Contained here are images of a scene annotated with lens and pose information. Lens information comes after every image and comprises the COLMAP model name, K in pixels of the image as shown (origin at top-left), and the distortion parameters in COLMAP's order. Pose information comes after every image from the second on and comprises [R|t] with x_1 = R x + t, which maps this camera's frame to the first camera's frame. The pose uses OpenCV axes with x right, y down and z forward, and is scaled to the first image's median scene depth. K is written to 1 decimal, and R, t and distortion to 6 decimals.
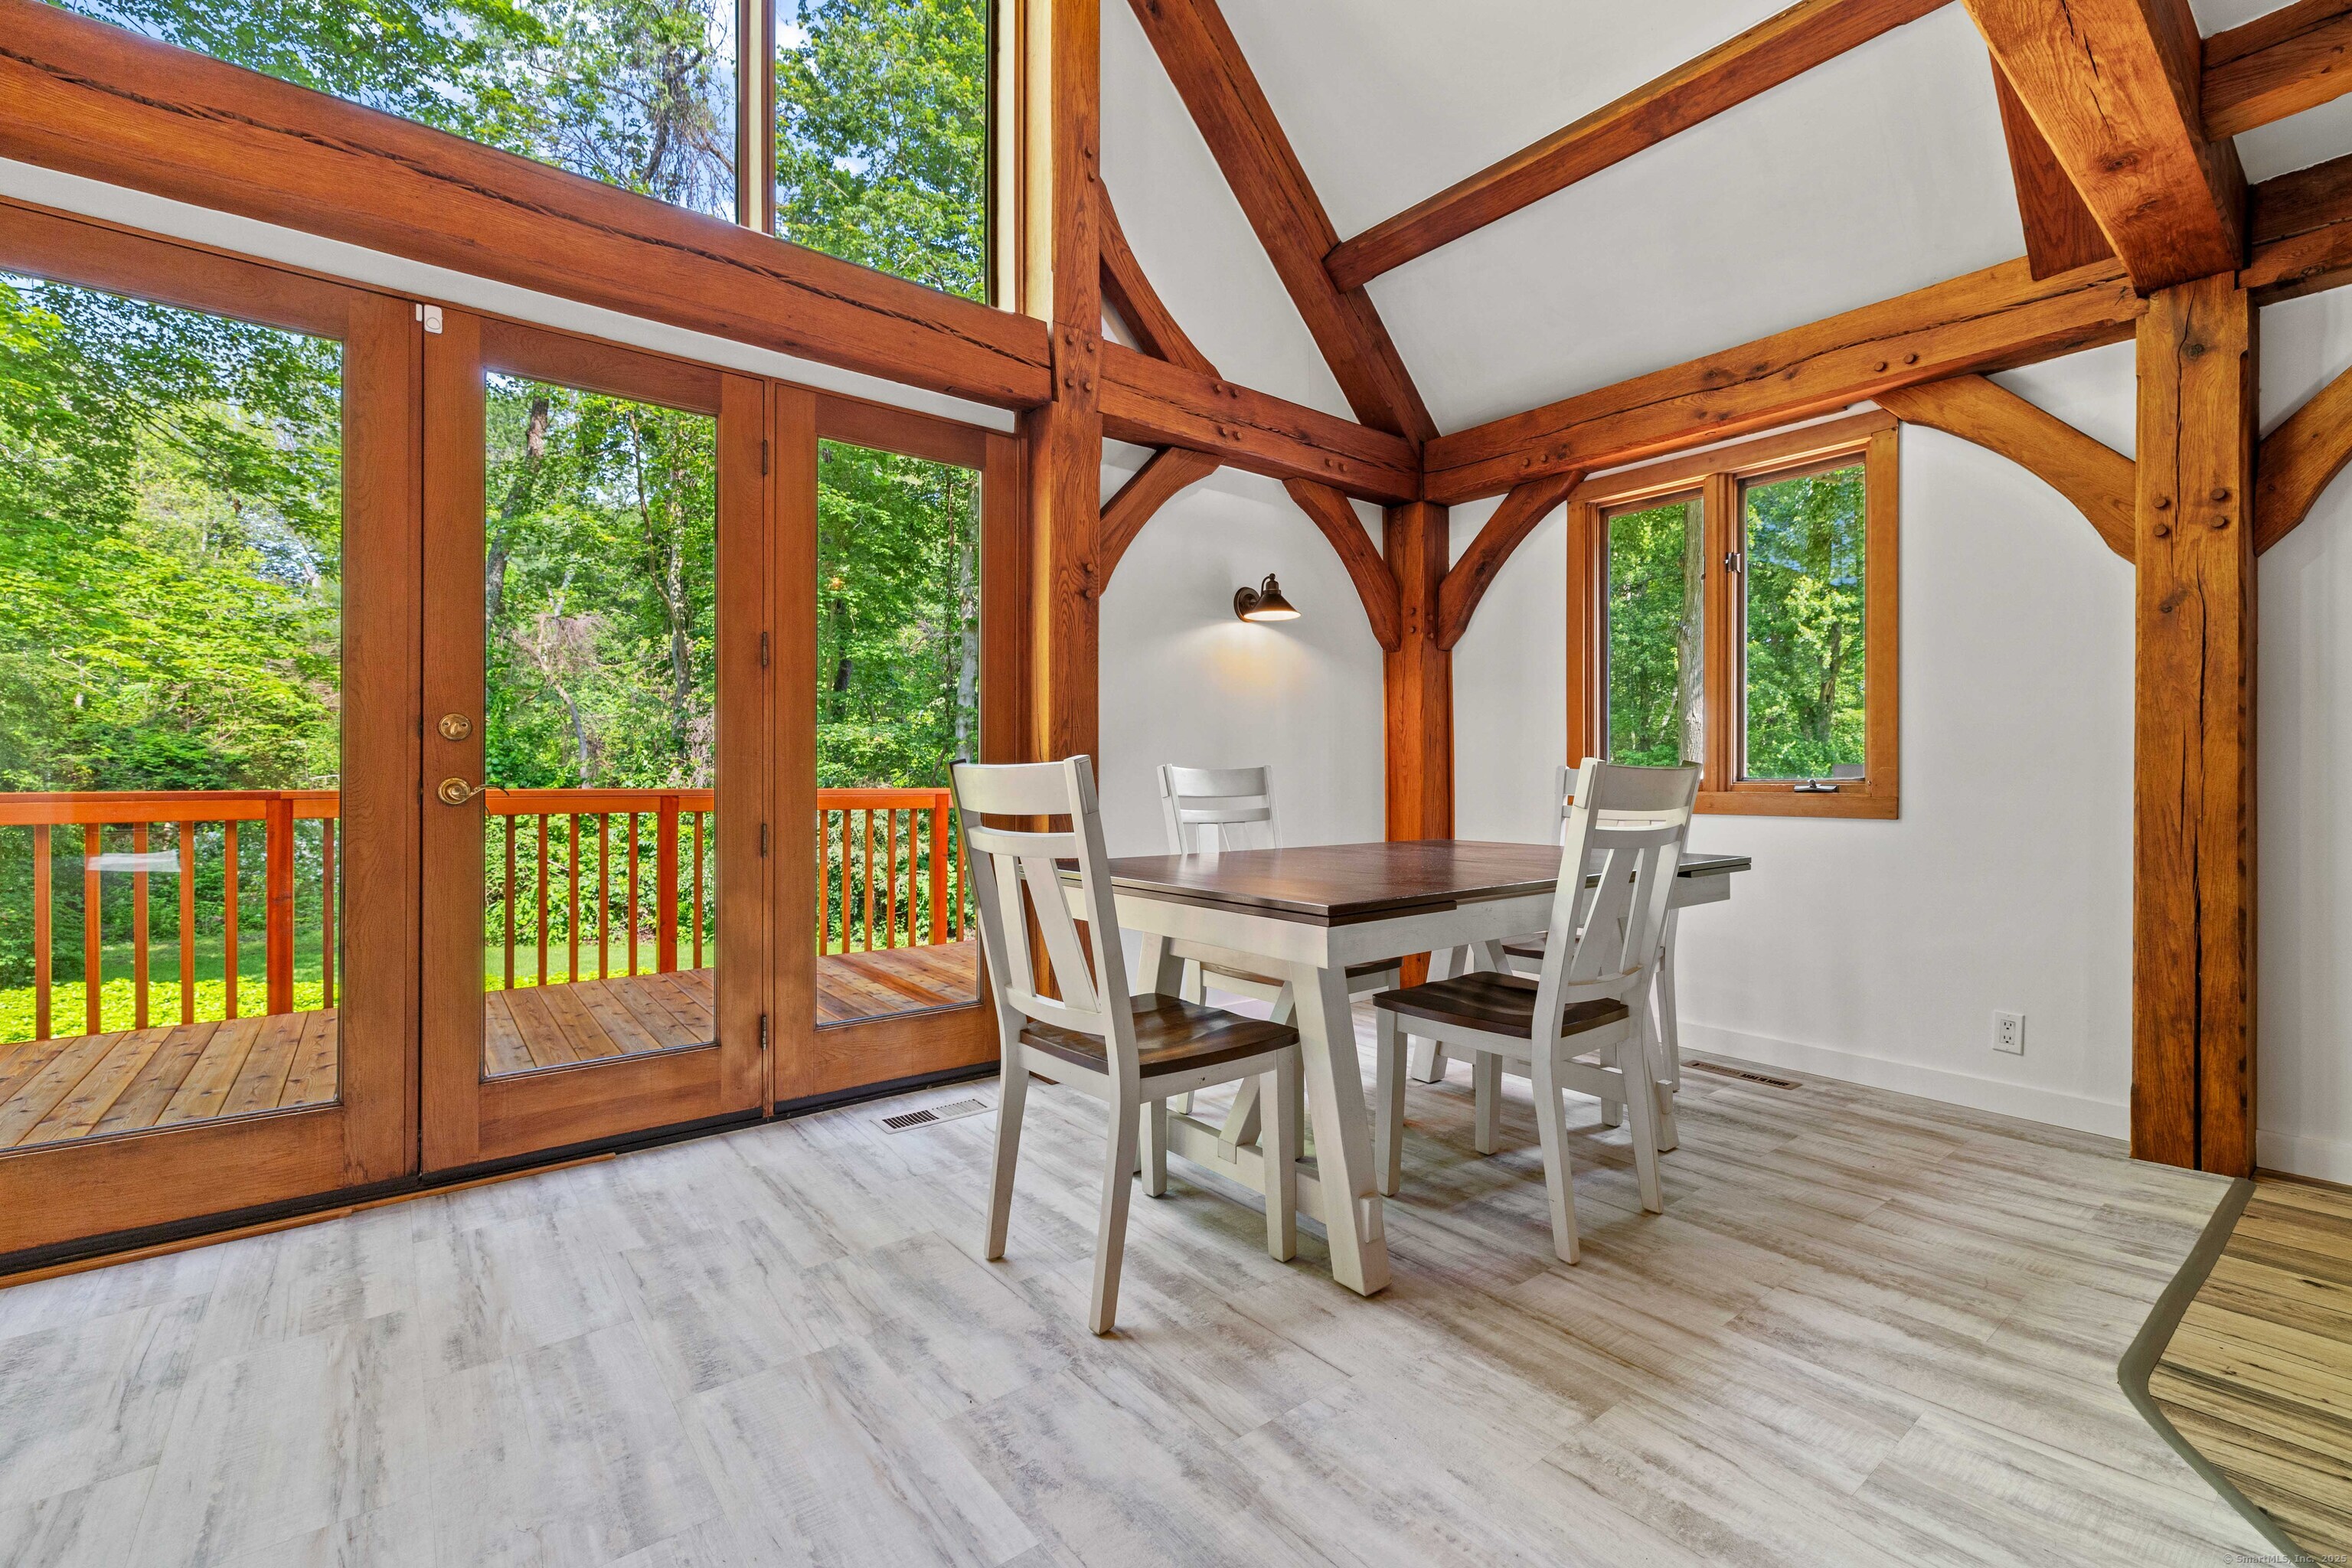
lens RADIAL K [[1012.3, 0, 1163.8], [0, 1012.3, 771.8], [0, 0, 1]] dist [0.001861, 0.000170]
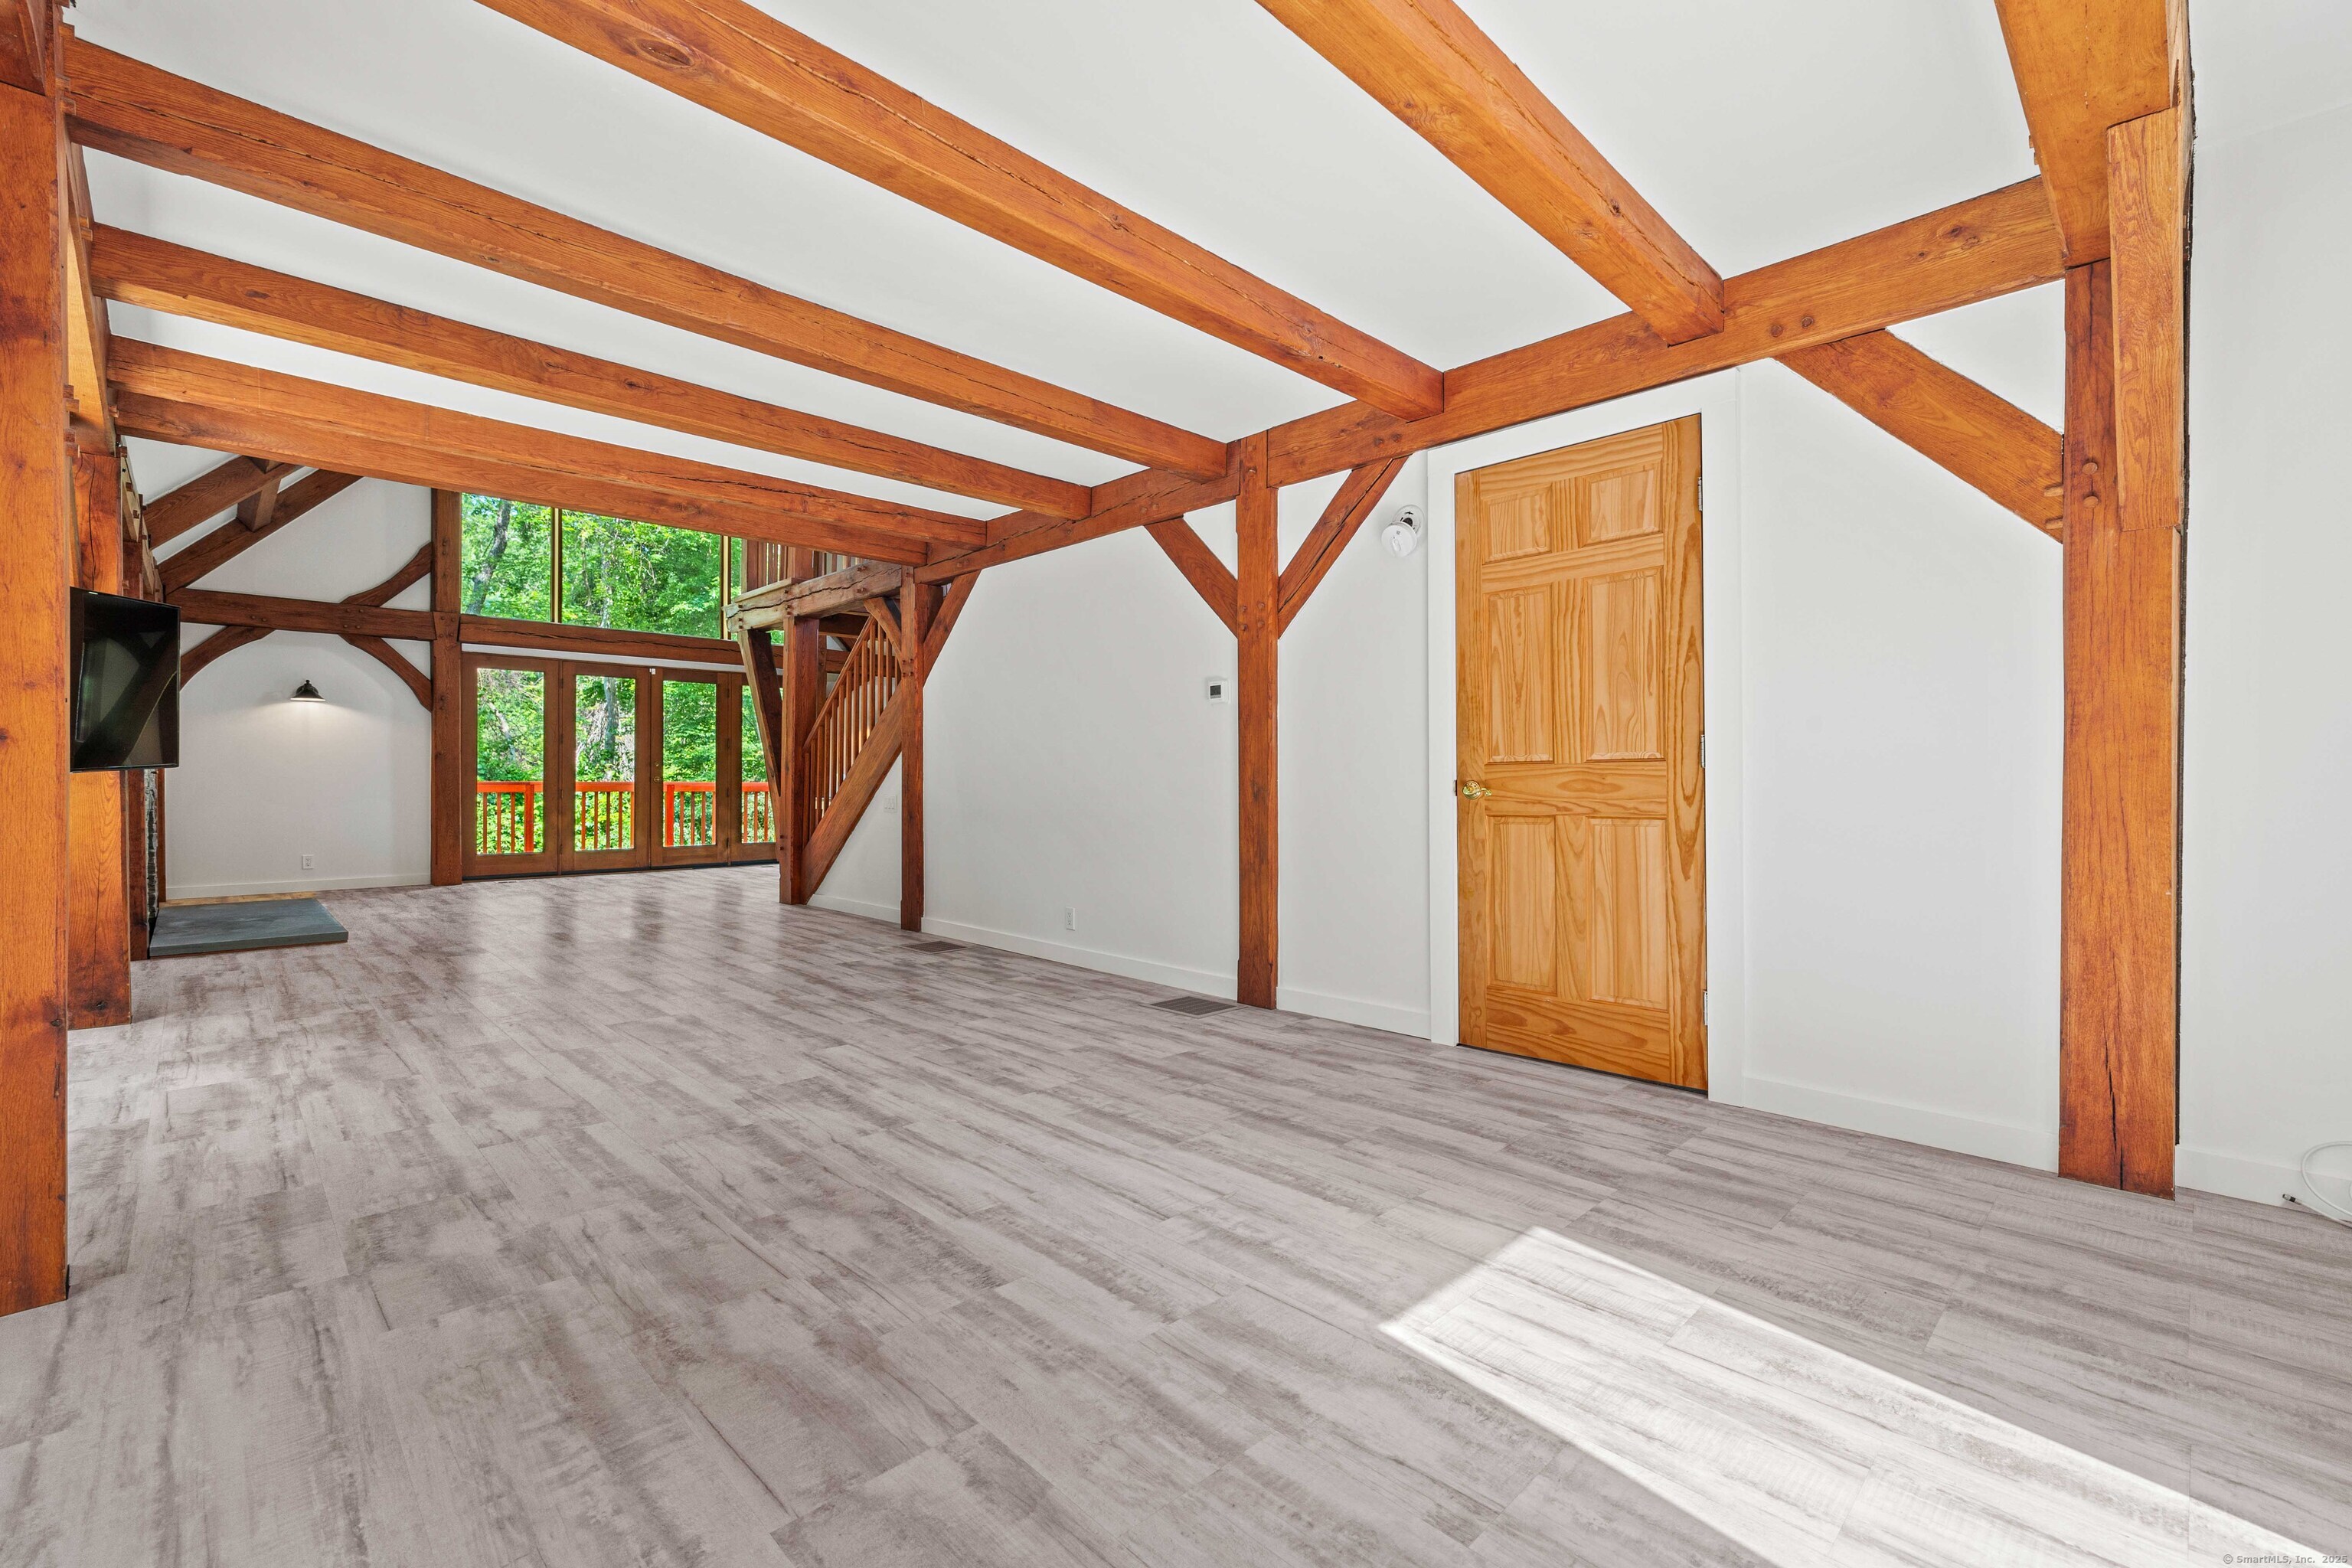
lens RADIAL K [[1012.3, 0, 1187.8], [0, 1012.3, 780.5], [0, 0, 1]] dist [0.001861, 0.000170]
pose [[0.991615, 0.002608, 0.129197, 0.841164], [-0.003369, 0.999978, 0.005672, -0.007471], [-0.129180, -0.006060, 0.991603, -3.048112]]
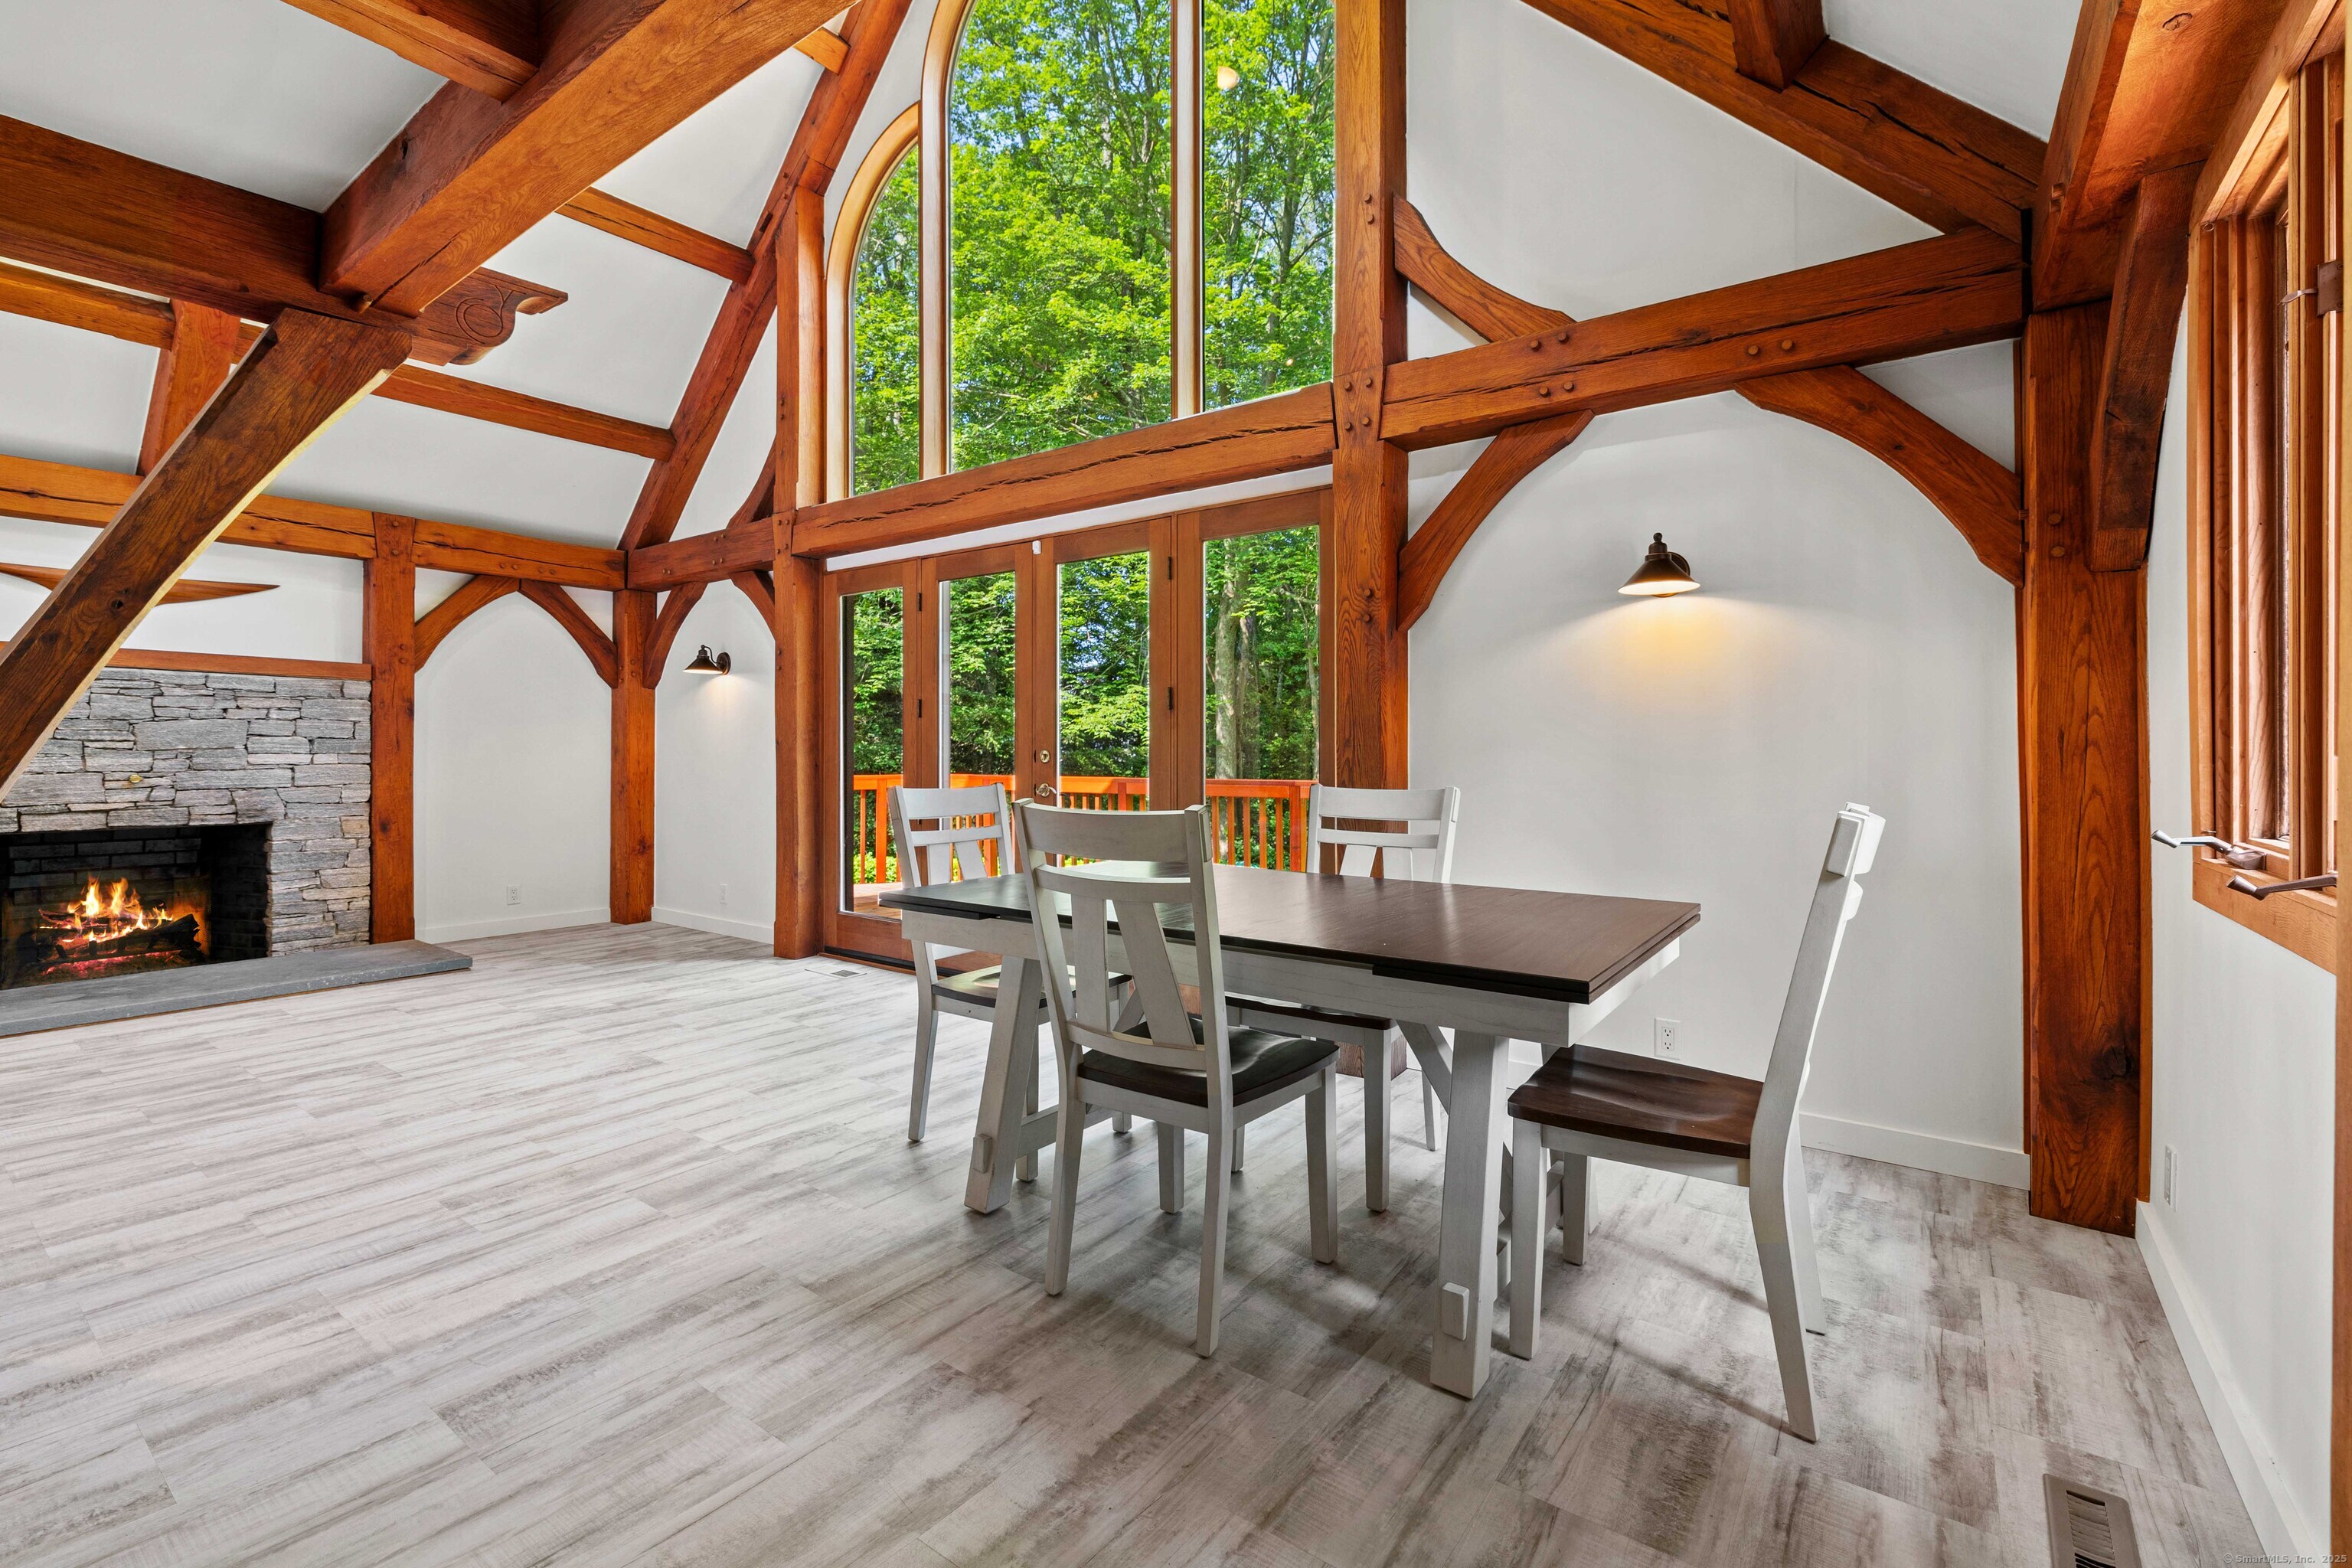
lens RADIAL K [[1012.3, 0, 1168.5], [0, 1012.3, 750.9], [0, 0, 1]] dist [0.001861, 0.000170]
pose [[0.268876, -0.003968, -0.963167, 1.023778], [0.001221, 0.999992, -0.003779, -0.041580], [0.963174, -0.000160, 0.268879, 0.604695]]
